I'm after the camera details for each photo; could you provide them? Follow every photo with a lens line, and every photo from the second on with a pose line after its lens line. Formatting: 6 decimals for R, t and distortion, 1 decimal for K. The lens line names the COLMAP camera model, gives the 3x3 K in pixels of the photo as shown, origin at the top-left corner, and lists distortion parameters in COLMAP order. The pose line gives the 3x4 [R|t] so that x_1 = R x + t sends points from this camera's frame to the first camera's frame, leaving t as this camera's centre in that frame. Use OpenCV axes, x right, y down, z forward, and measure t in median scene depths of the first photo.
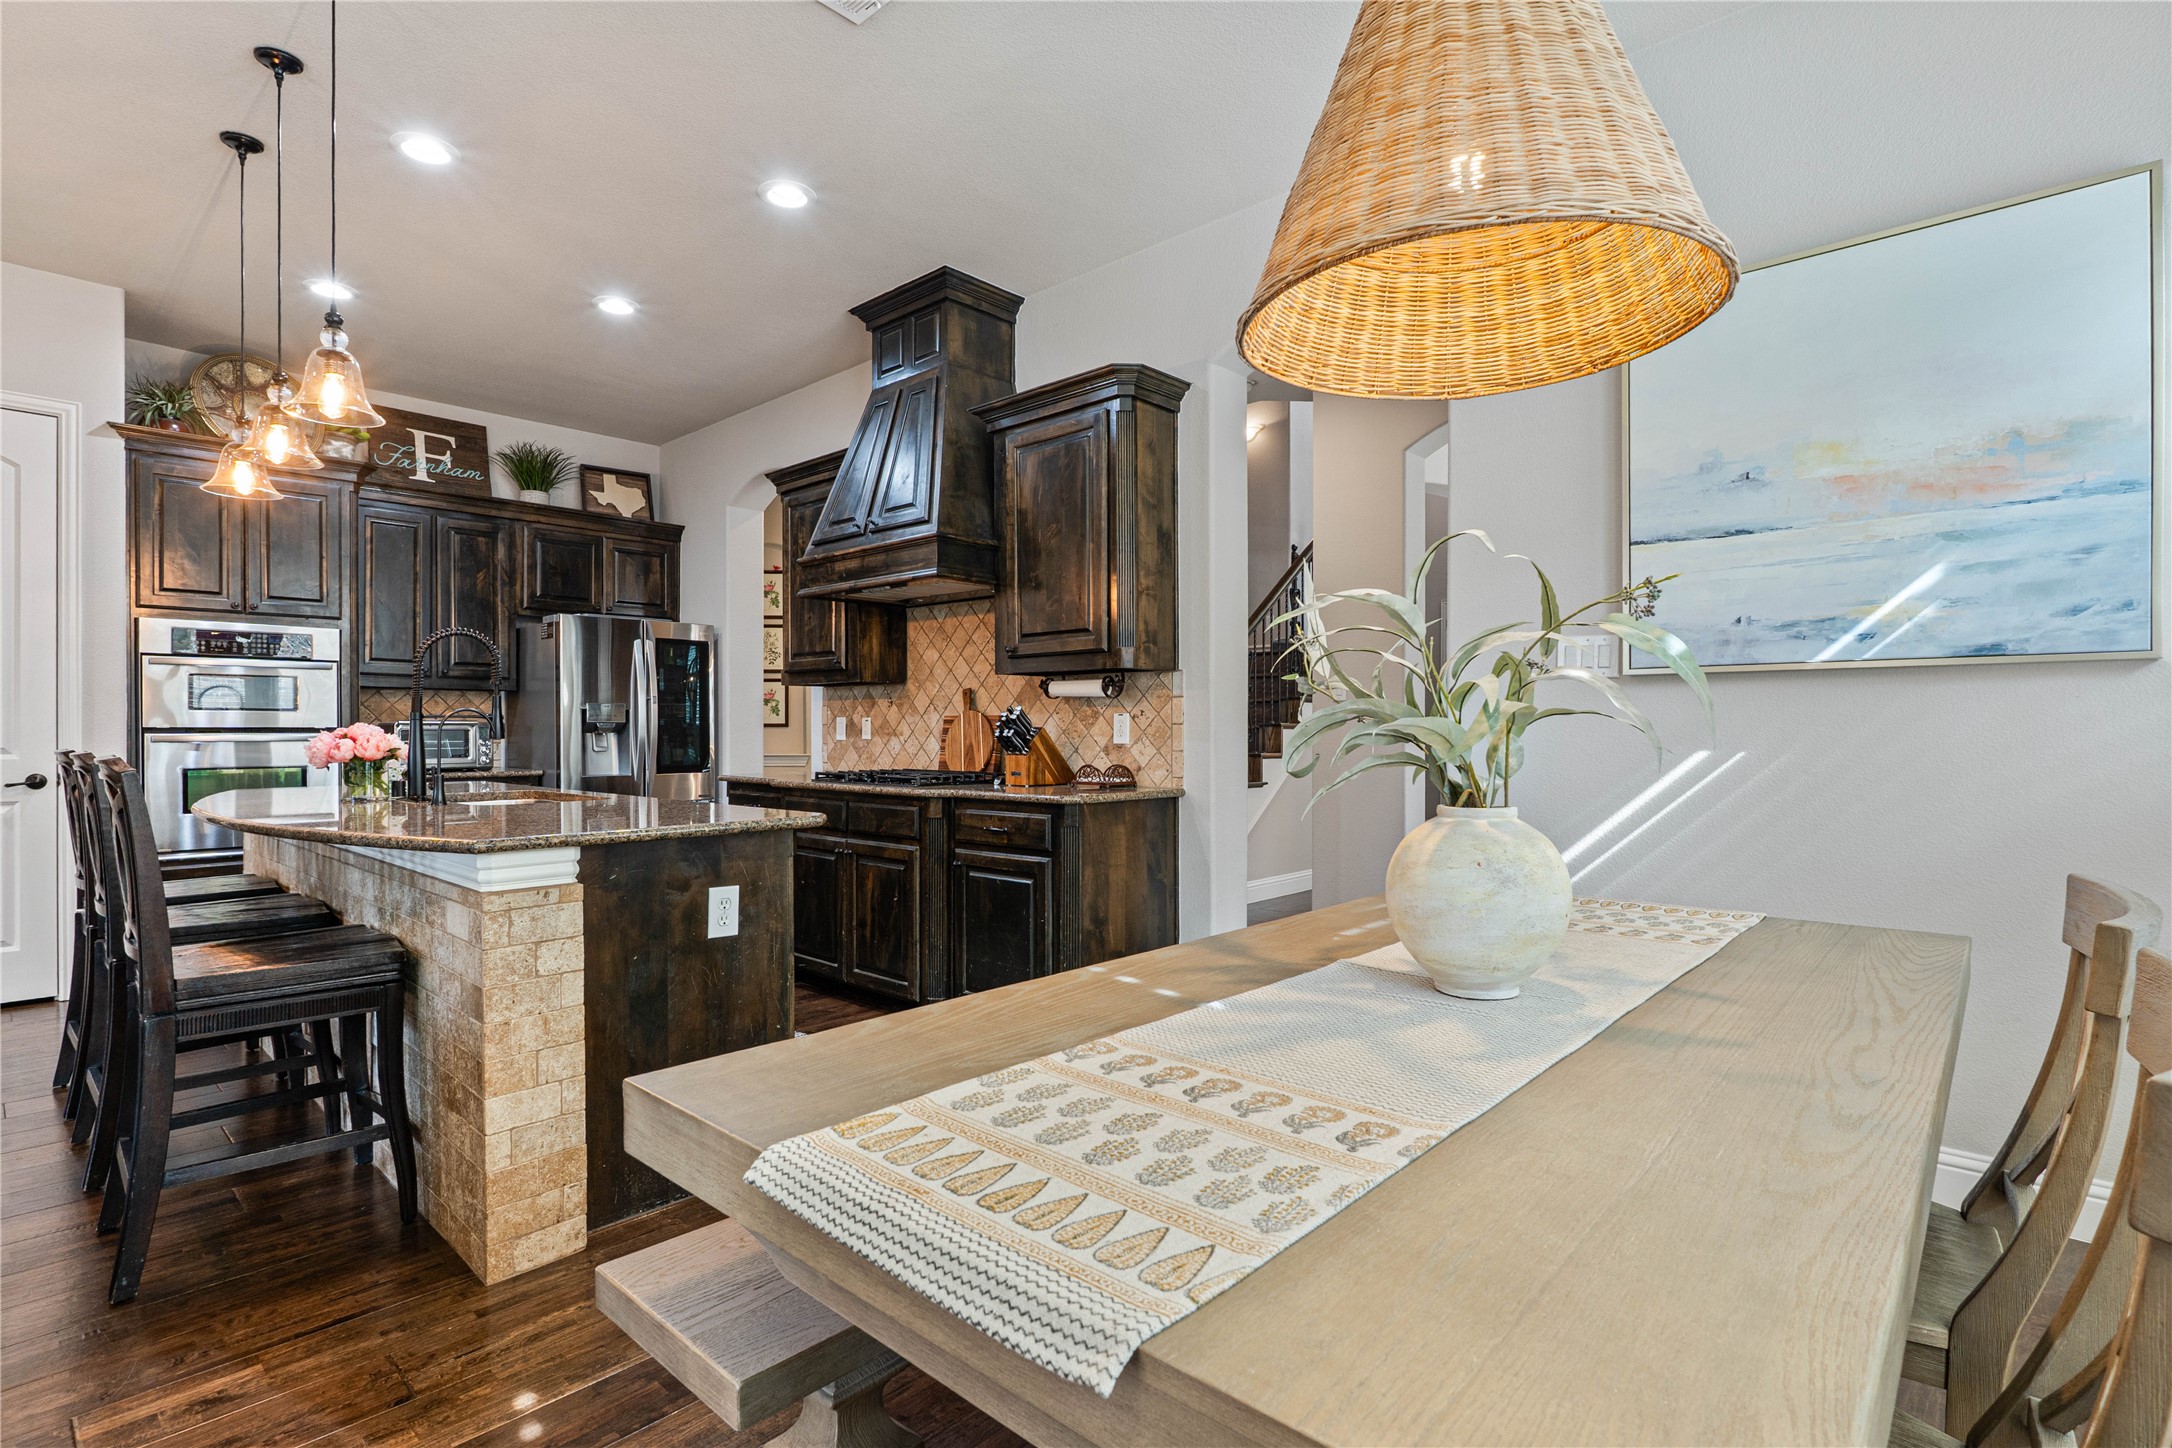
lens RADIAL K [[1036.0, 0, 1078.1], [0, 1036.0, 731.4], [0, 0, 1]] dist [-0.002893, -0.000159]
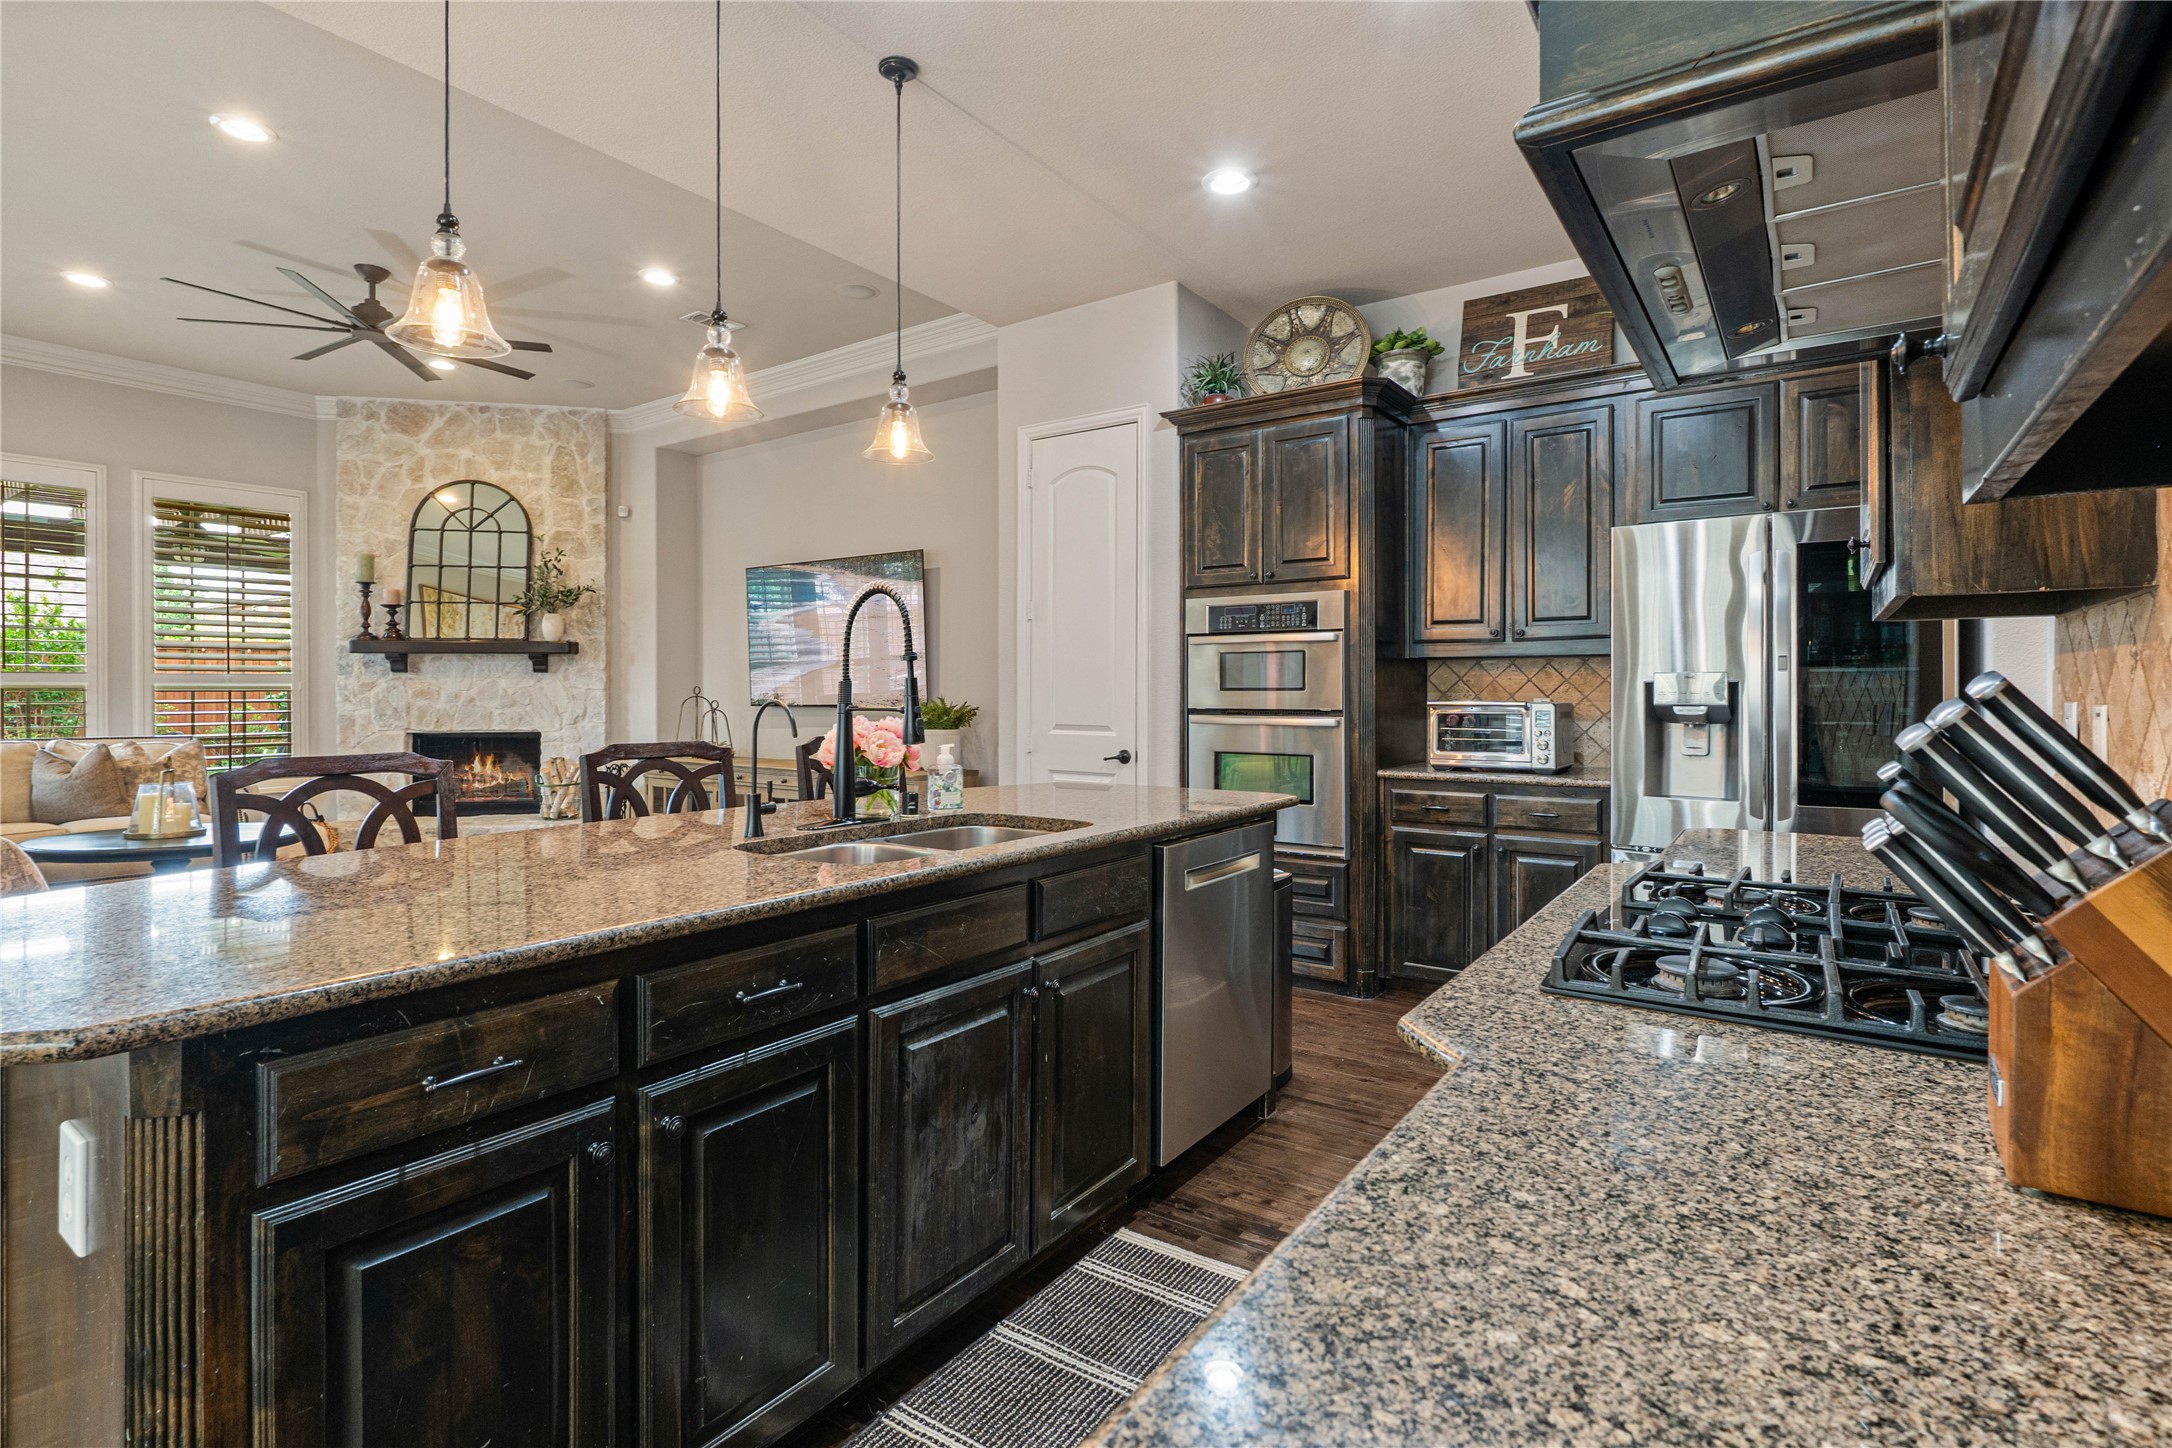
lens RADIAL K [[1031.6, 0, 1099.1], [0, 1031.6, 693.6], [0, 0, 1]] dist [-0.008565, 0.001348]
pose [[0.135281, 0.002362, -0.990804, 0.073429], [-0.002998, 0.999994, 0.001975, -0.018562], [0.990803, 0.002704, 0.135287, 0.731872]]
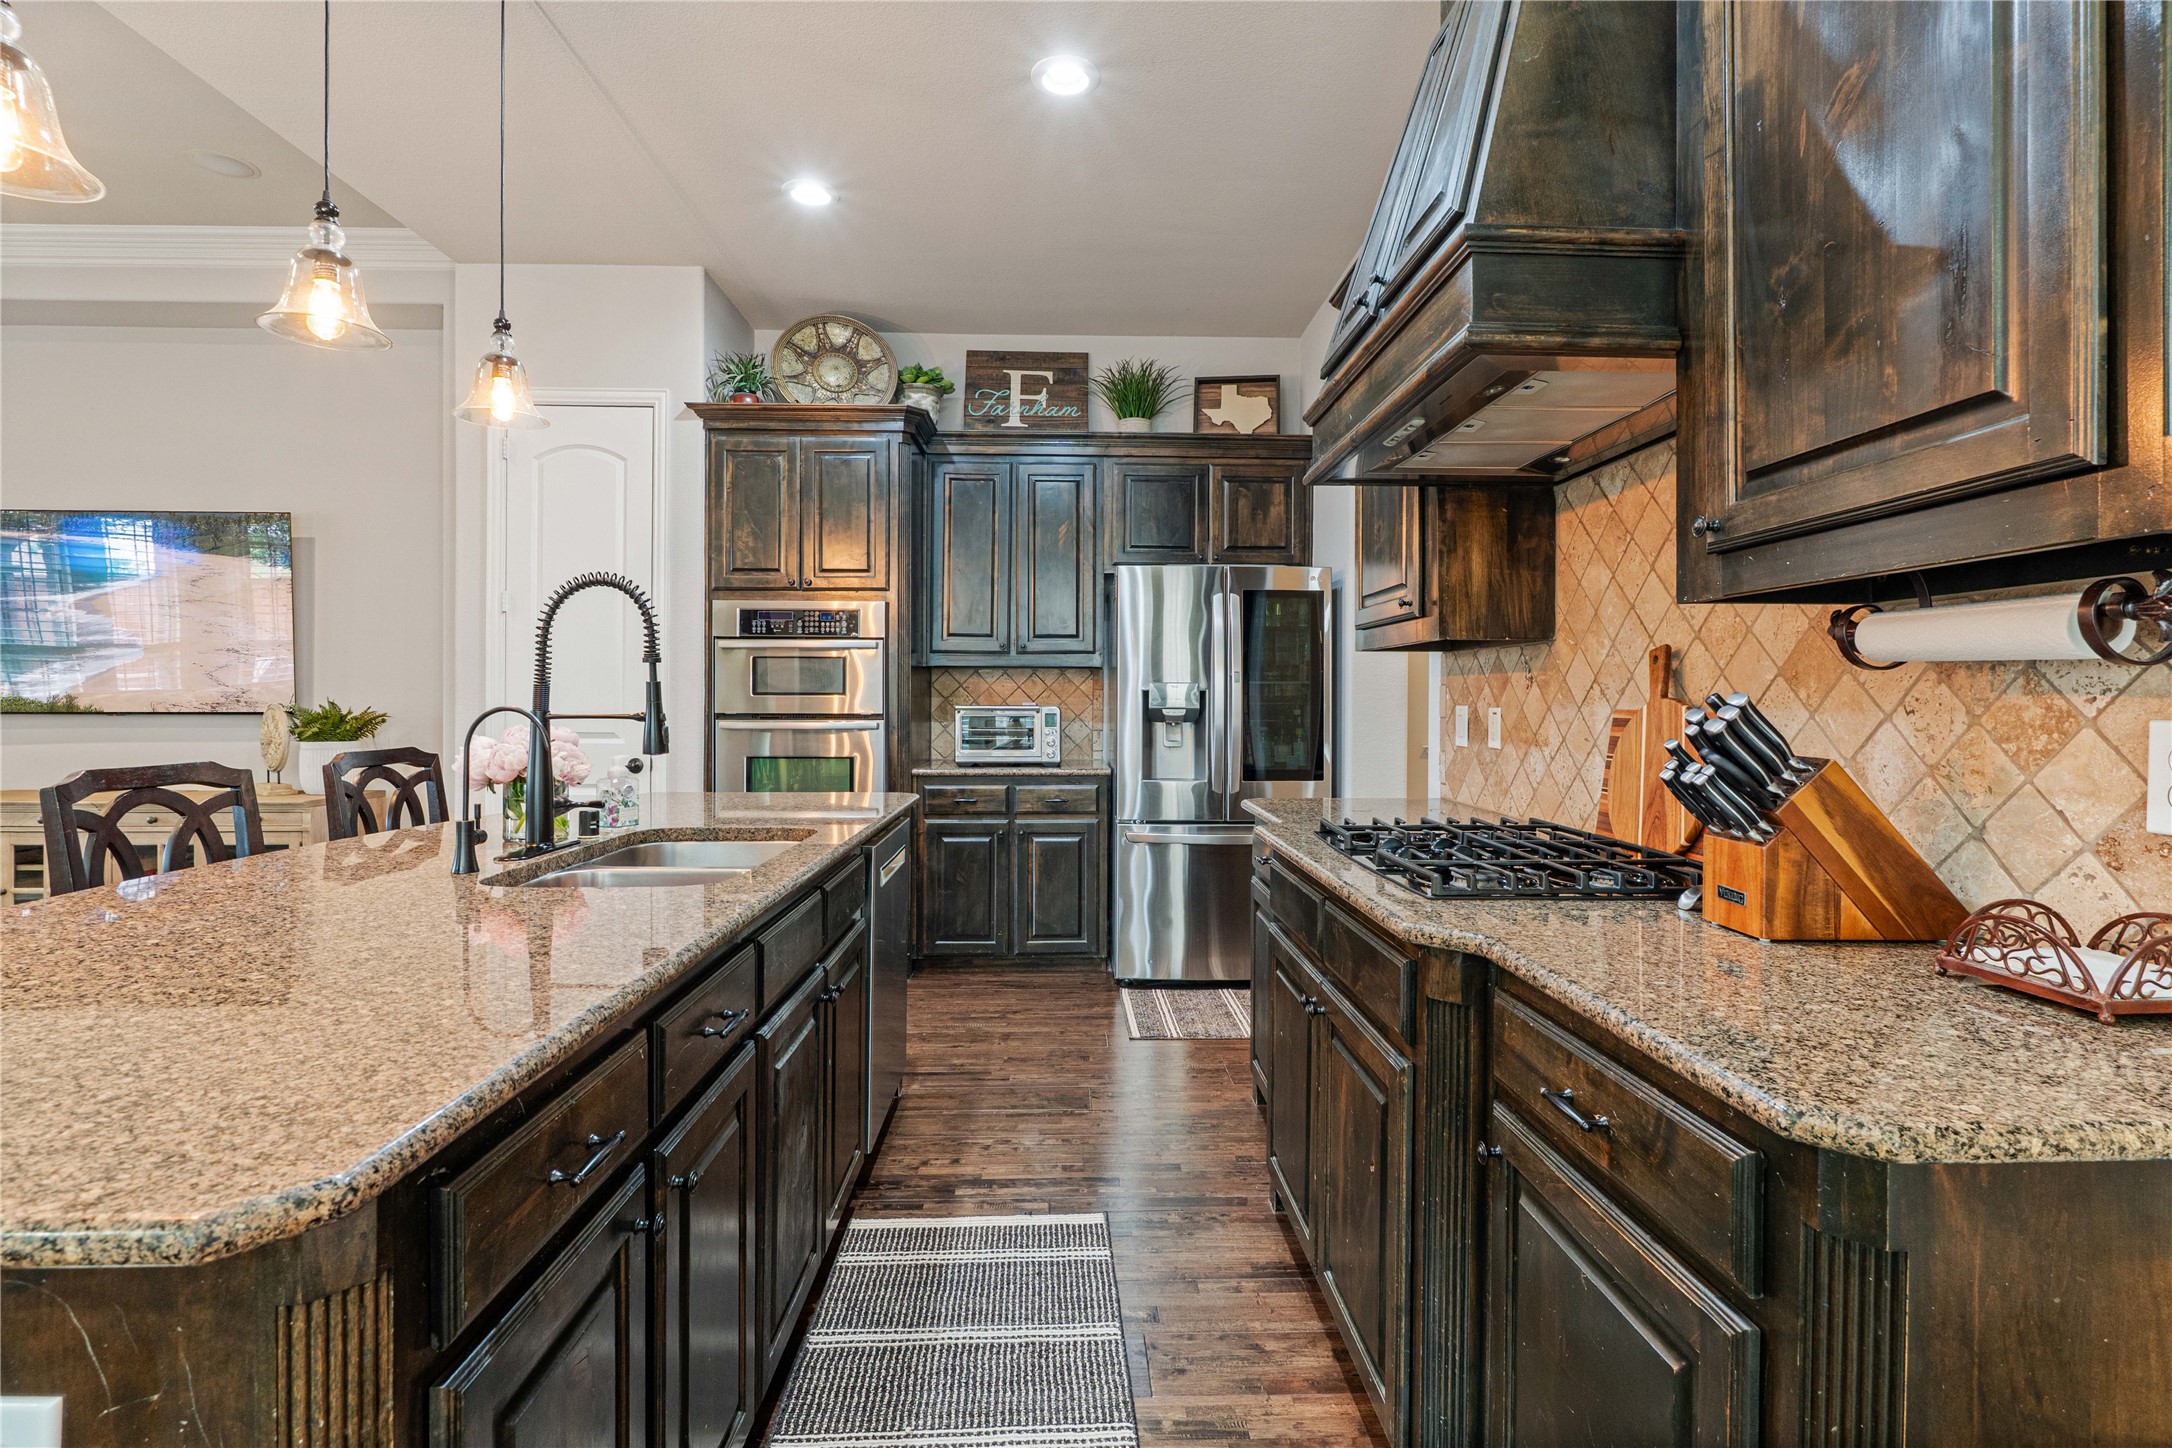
lens RADIAL K [[1017.2, 0, 1094.5], [0, 1017.2, 702.9], [0, 0, 1]] dist [-0.010400, 0.000099]
pose [[0.703316, 0.007824, -0.710835, 0.024188], [-0.006123, 0.999969, 0.004948, -0.019078], [0.710851, 0.000872, 0.703342, 0.546082]]
